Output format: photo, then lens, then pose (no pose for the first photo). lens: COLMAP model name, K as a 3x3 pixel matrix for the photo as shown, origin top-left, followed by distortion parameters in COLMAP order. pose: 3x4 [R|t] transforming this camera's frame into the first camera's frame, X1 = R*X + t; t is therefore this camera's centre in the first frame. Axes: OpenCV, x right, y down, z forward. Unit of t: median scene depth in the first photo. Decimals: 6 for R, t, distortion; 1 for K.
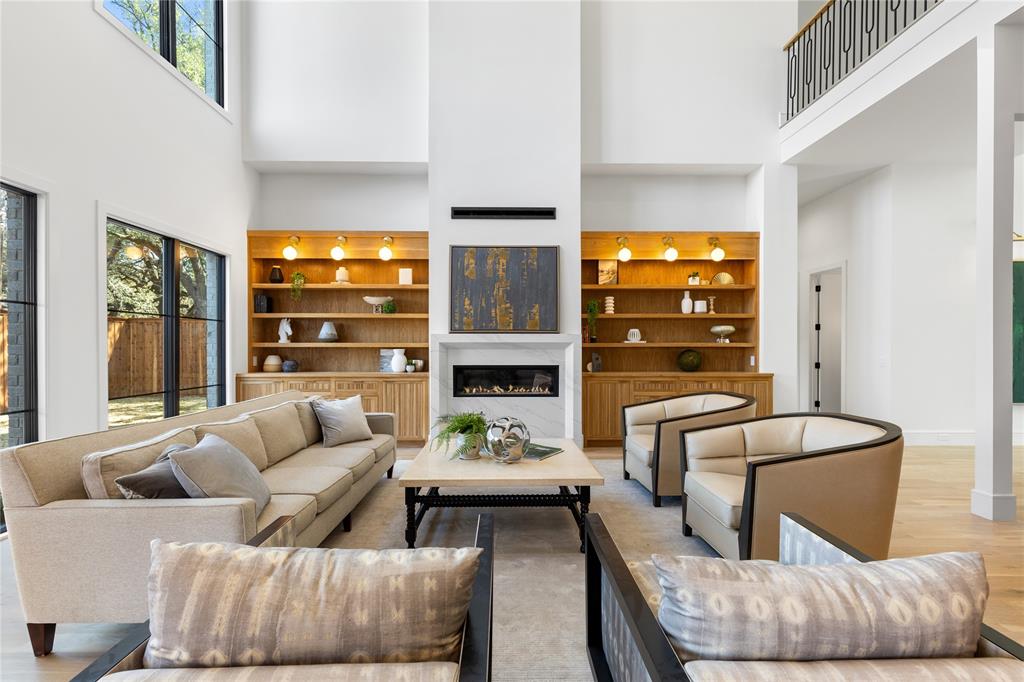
lens RADIAL K [[469.6, 0, 514.4], [0, 469.6, 346.7], [0, 0, 1]] dist [0.010632, -0.001646]
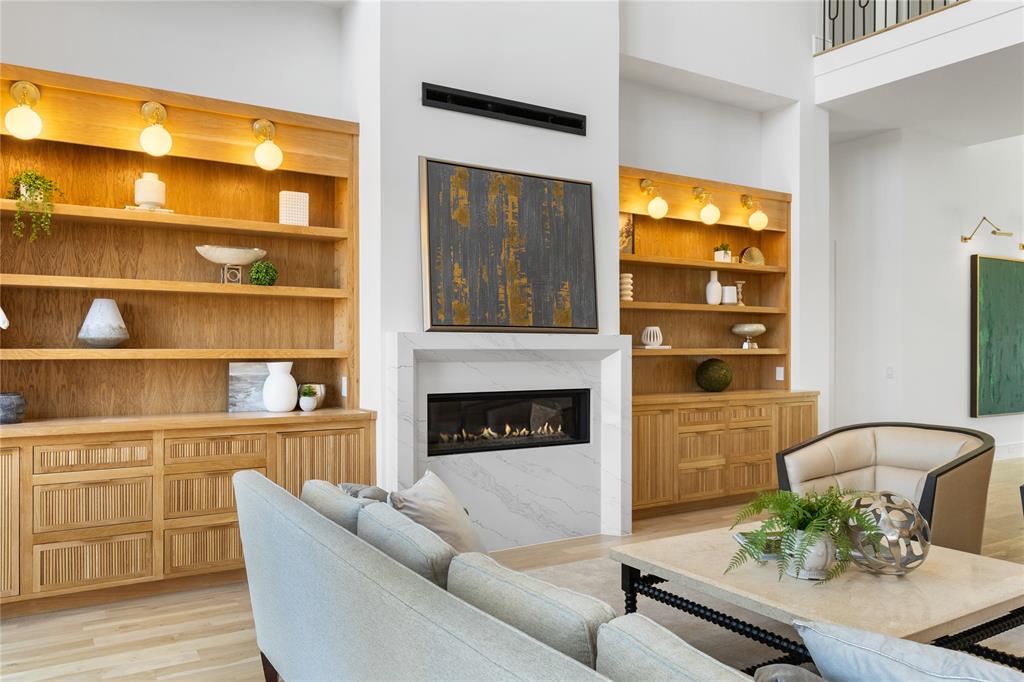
lens RADIAL K [[777.4, 0, 514.2], [0, 777.4, 340.6], [0, 0, 1]] dist [-0.014109, -0.004276]
pose [[0.846362, 0.005102, 0.532584, -0.465718], [-0.002296, 0.999980, -0.005931, -0.012668], [-0.532604, 0.003797, 0.846356, 0.225792]]
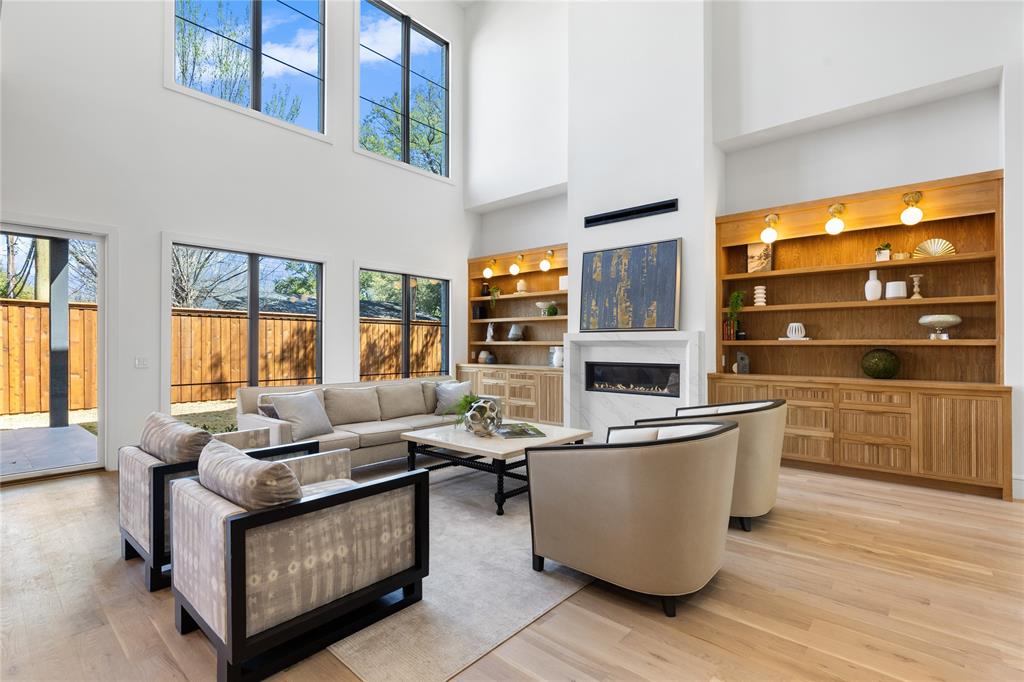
lens RADIAL K [[486.2, 0, 506.4], [0, 486.2, 341.4], [0, 0, 1]] dist [-0.000316, -0.000961]
pose [[0.733899, -0.003247, -0.679251, 0.471667], [-0.000451, 0.999986, -0.005268, -0.001461], [0.679259, 0.004173, 0.733887, 0.042898]]
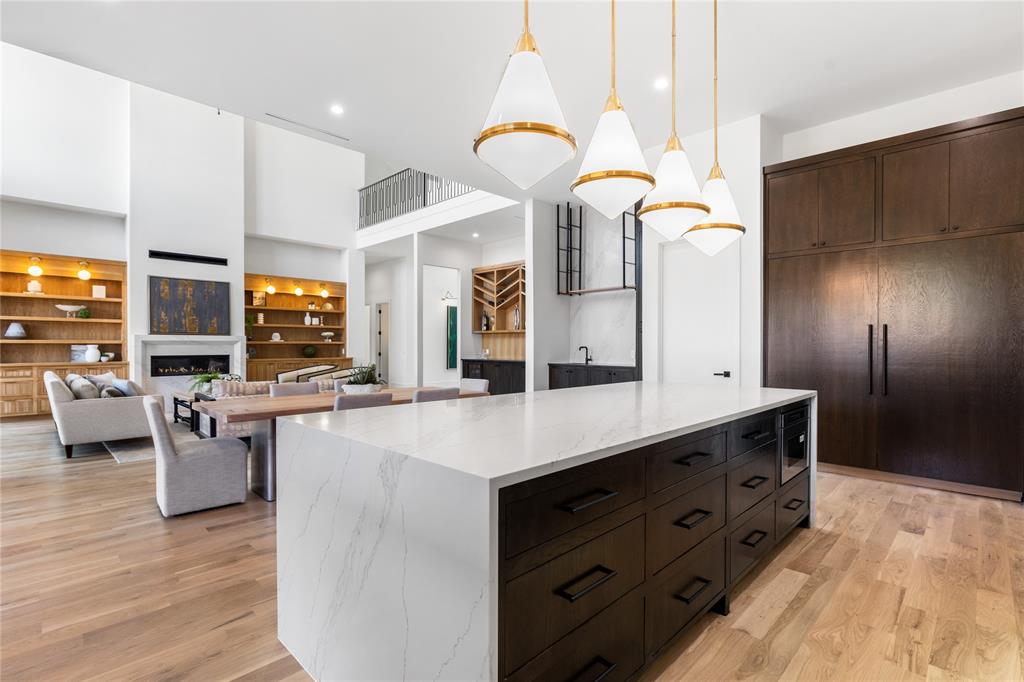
lens RADIAL K [[486.2, 0, 515.8], [0, 486.2, 345.6], [0, 0, 1]] dist [-0.000316, -0.000961]
pose [[0.712448, -0.000210, 0.701725, -0.364011], [-0.000762, 0.999999, 0.001073, 0.004866], [-0.701724, -0.001299, 0.712447, -0.864728]]
